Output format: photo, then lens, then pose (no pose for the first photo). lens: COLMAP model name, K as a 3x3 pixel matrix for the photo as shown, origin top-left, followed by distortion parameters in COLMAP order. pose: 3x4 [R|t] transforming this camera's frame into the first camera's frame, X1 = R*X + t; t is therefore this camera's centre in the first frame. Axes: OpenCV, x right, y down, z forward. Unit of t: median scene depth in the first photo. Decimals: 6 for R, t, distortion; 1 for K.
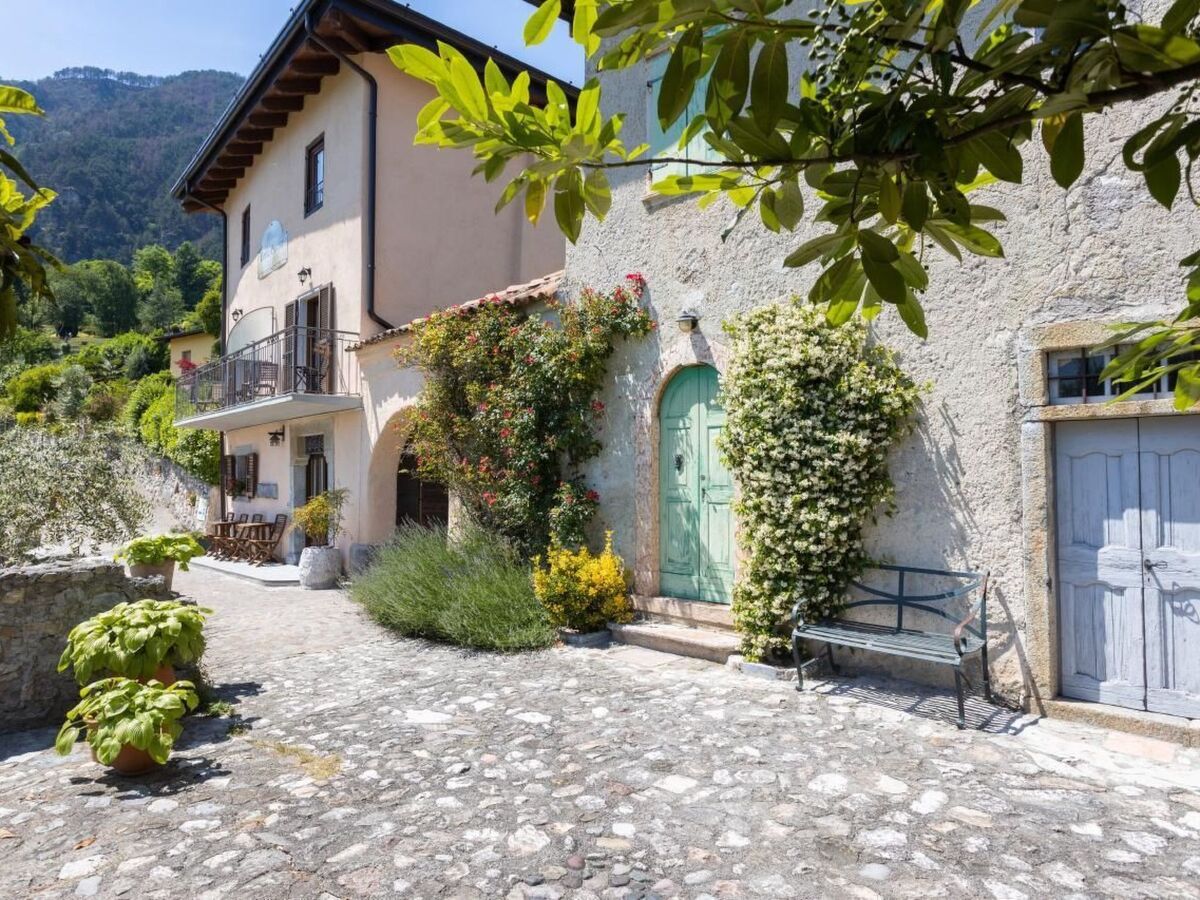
lens RADIAL K [[758.6, 0, 600.0], [0, 758.6, 450.0], [0, 0, 1]] dist [-0.002860, -0.000146]
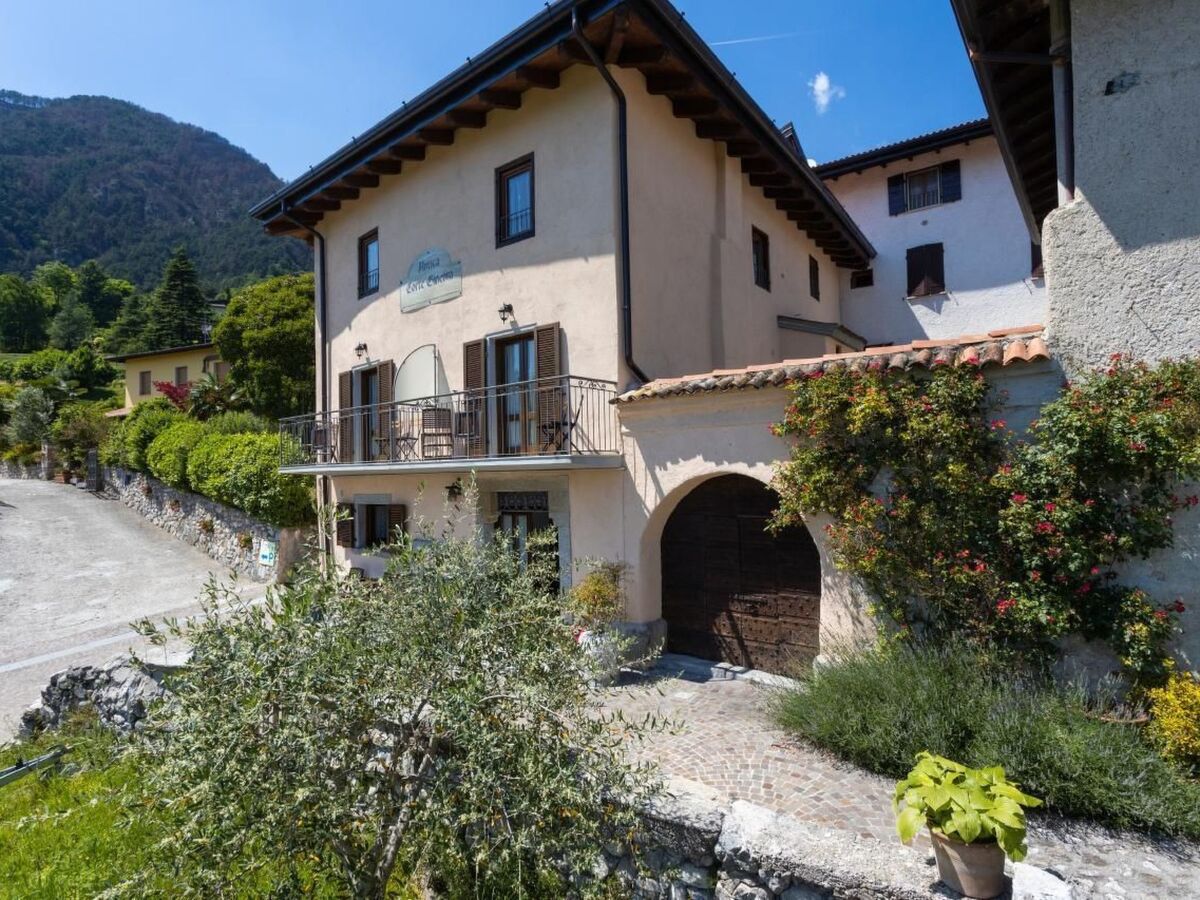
lens RADIAL K [[635.7, 0, 591.9], [0, 635.7, 449.7], [0, 0, 1]] dist [0.002773, 0.002376]
pose [[0.983163, -0.014376, 0.182166, -0.270641], [0.014641, 0.999893, -0.000107, -0.042755], [-0.182145, 0.002772, 0.983268, 0.156372]]
